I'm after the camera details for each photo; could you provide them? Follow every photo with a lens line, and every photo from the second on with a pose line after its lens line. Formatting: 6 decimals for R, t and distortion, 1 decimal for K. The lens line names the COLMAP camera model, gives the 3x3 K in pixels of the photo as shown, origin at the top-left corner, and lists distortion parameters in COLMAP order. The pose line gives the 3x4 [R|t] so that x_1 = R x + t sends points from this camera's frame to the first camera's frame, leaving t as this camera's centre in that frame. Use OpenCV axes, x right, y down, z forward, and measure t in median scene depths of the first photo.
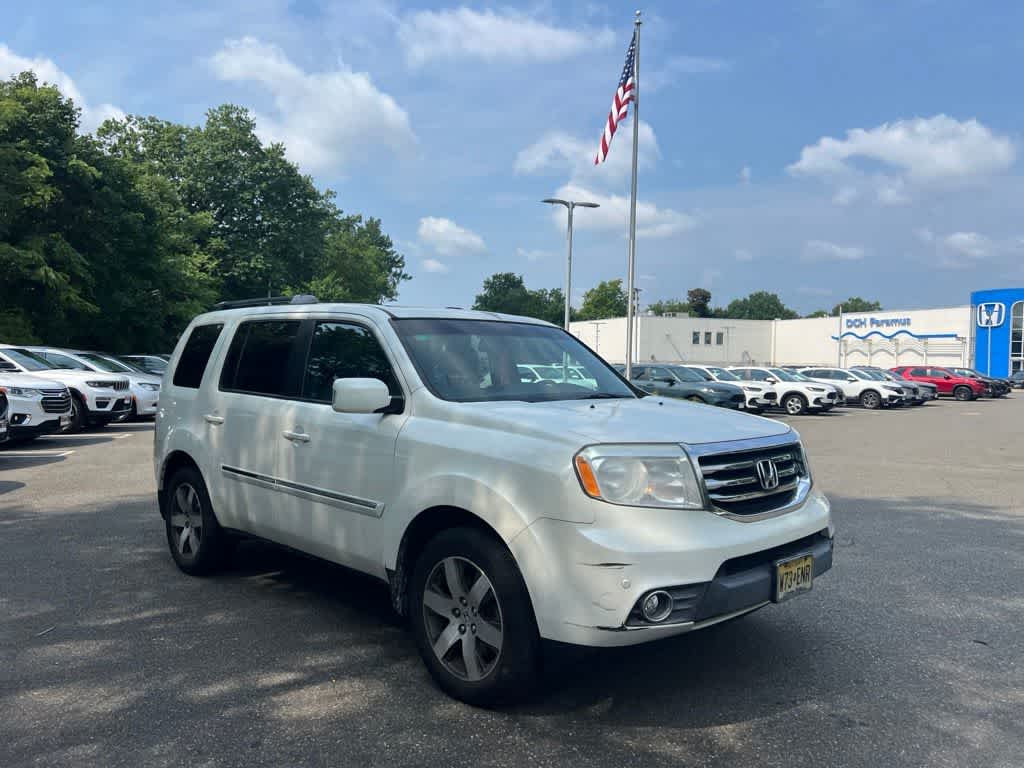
lens RADIAL K [[769.8, 0, 515.0], [0, 769.8, 383.6], [0, 0, 1]] dist [0.055342, -0.060465]
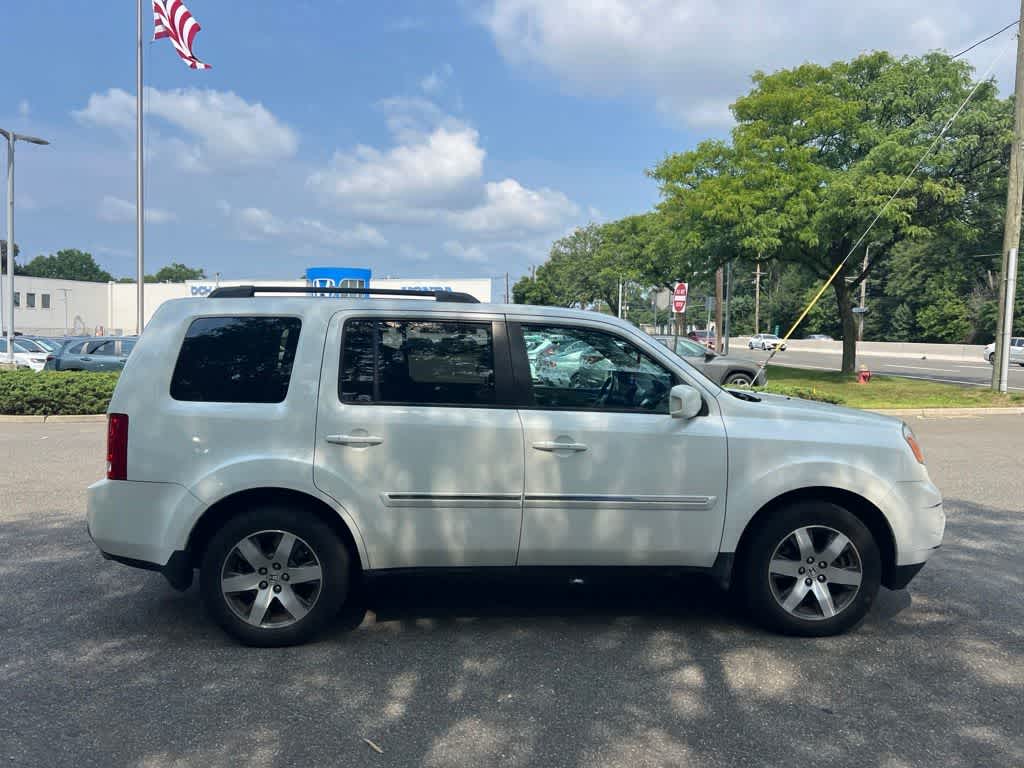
lens RADIAL K [[769.8, 0, 520.1], [0, 769.8, 378.7], [0, 0, 1]] dist [0.055342, -0.060465]
pose [[0.665166, -0.042593, 0.745480, -0.931365], [0.014119, 0.998911, 0.044475, -0.054143], [-0.746562, -0.019058, 0.665043, 0.368570]]
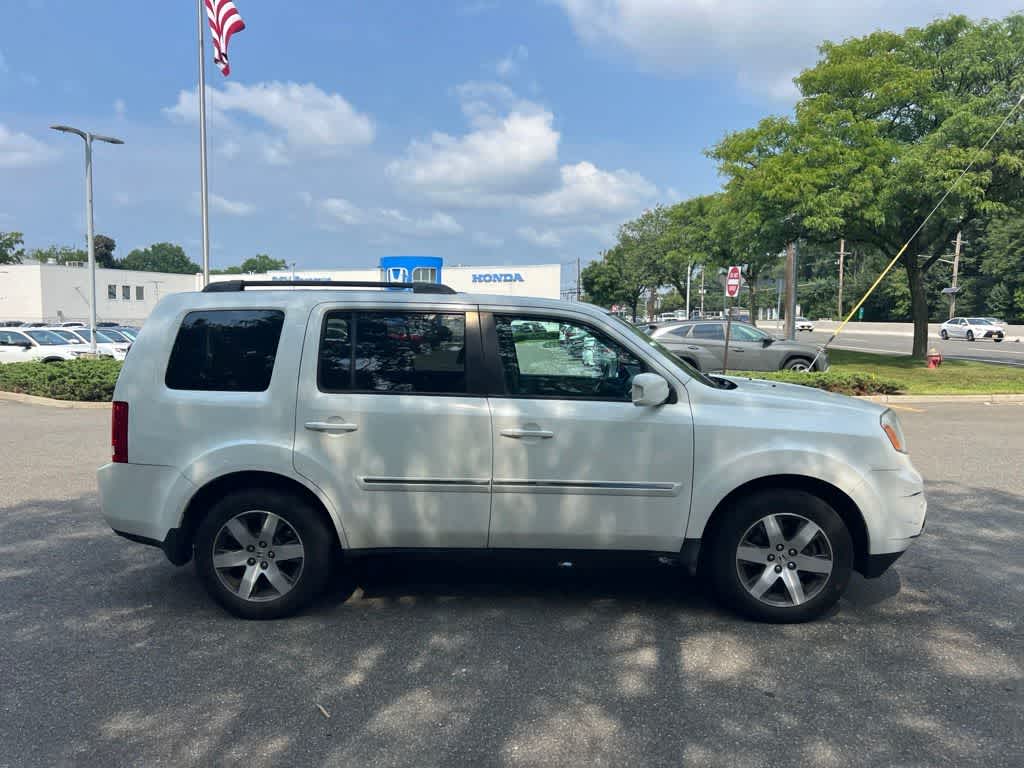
lens RADIAL K [[769.8, 0, 520.7], [0, 769.8, 393.6], [0, 0, 1]] dist [0.055342, -0.060465]
pose [[0.733925, -0.071242, 0.675484, -0.862154], [0.023276, 0.996538, 0.079813, -0.056369], [-0.678832, -0.042854, 0.733042, 0.264214]]
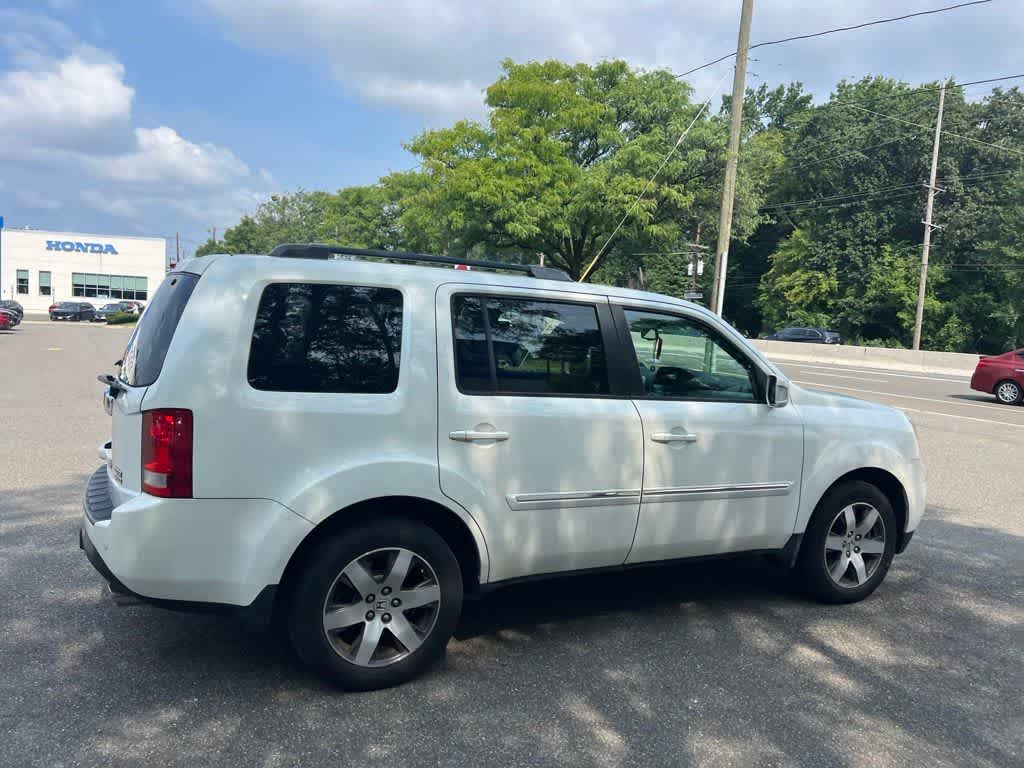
lens RADIAL K [[769.8, 0, 521.4], [0, 769.8, 391.2], [0, 0, 1]] dist [0.055342, -0.060465]
pose [[0.309858, -0.078215, 0.947560, -1.097628], [-0.021892, 0.995759, 0.089352, -0.059872], [-0.950531, -0.048431, 0.306832, 0.814683]]
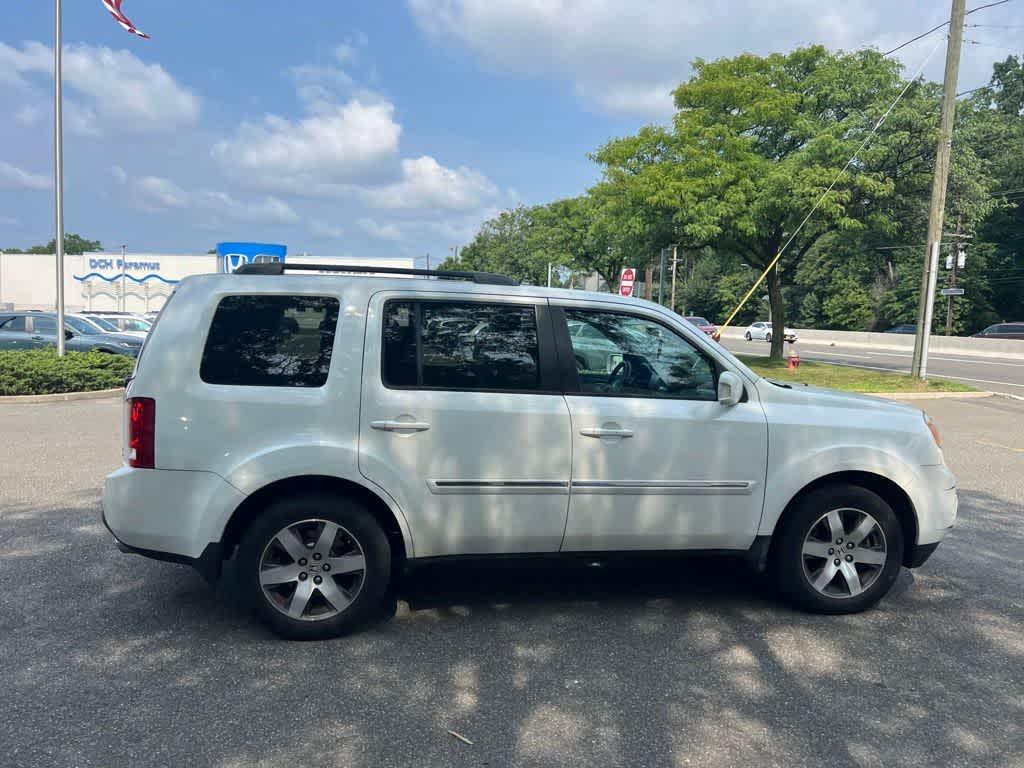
lens RADIAL K [[769.8, 0, 521.8], [0, 769.8, 393.4], [0, 0, 1]] dist [0.055342, -0.060465]
pose [[0.580113, -0.070743, 0.811458, -1.010447], [-0.000042, 0.996219, 0.086880, -0.057339], [-0.814536, -0.050434, 0.577916, 0.492462]]
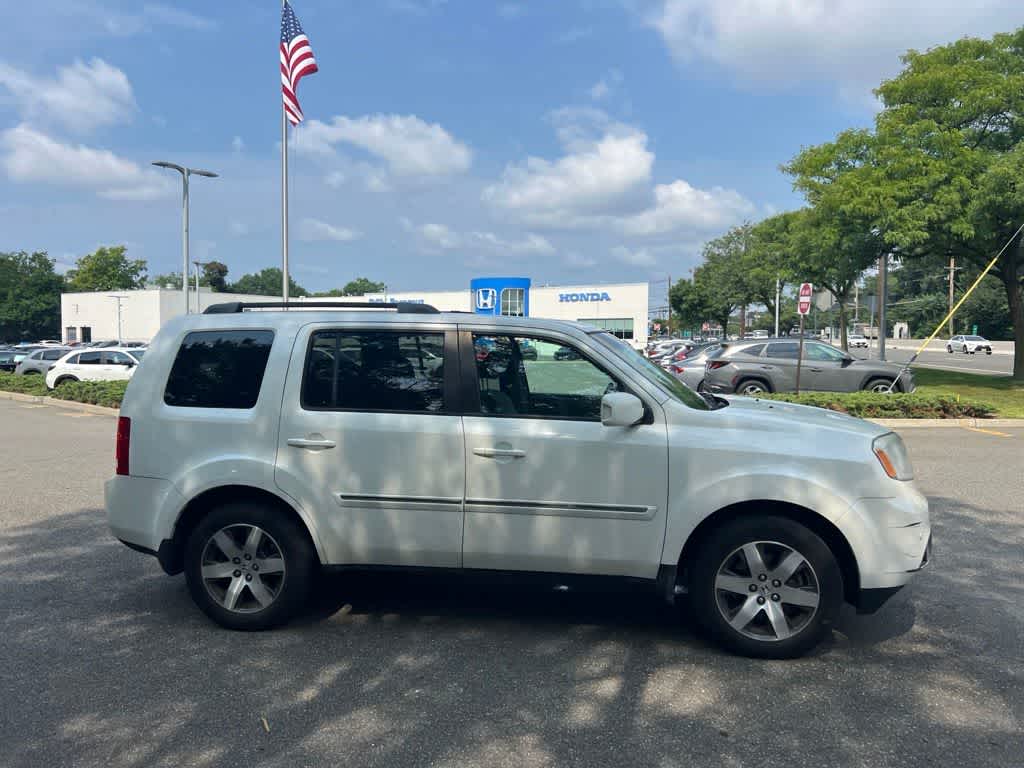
lens RADIAL K [[769.8, 0, 518.8], [0, 769.8, 378.1], [0, 0, 1]] dist [0.055342, -0.060465]
pose [[0.810803, -0.038108, 0.584078, -0.754284], [0.023855, 0.999201, 0.032077, -0.052484], [-0.584833, -0.012075, 0.811064, 0.178791]]
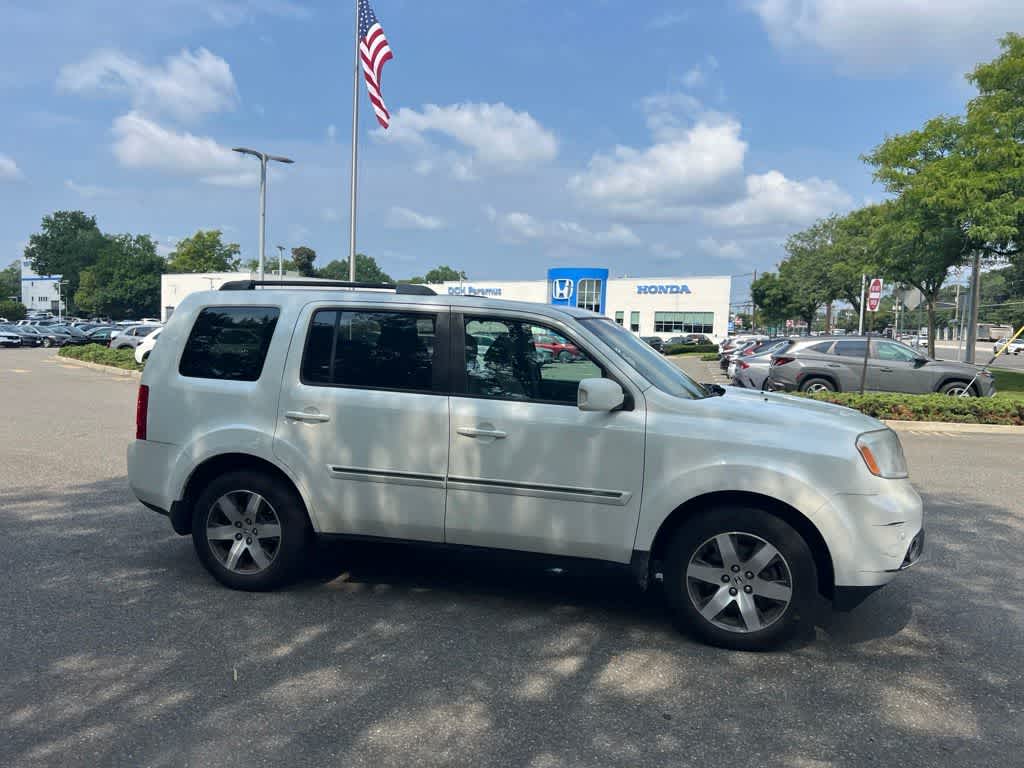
lens RADIAL K [[769.8, 0, 519.4], [0, 769.8, 389.3], [0, 0, 1]] dist [0.055342, -0.060465]
pose [[0.866361, -0.022537, 0.498909, -0.669799], [-0.007330, 0.998300, 0.057825, -0.042477], [-0.499364, -0.053754, 0.864723, 0.107660]]
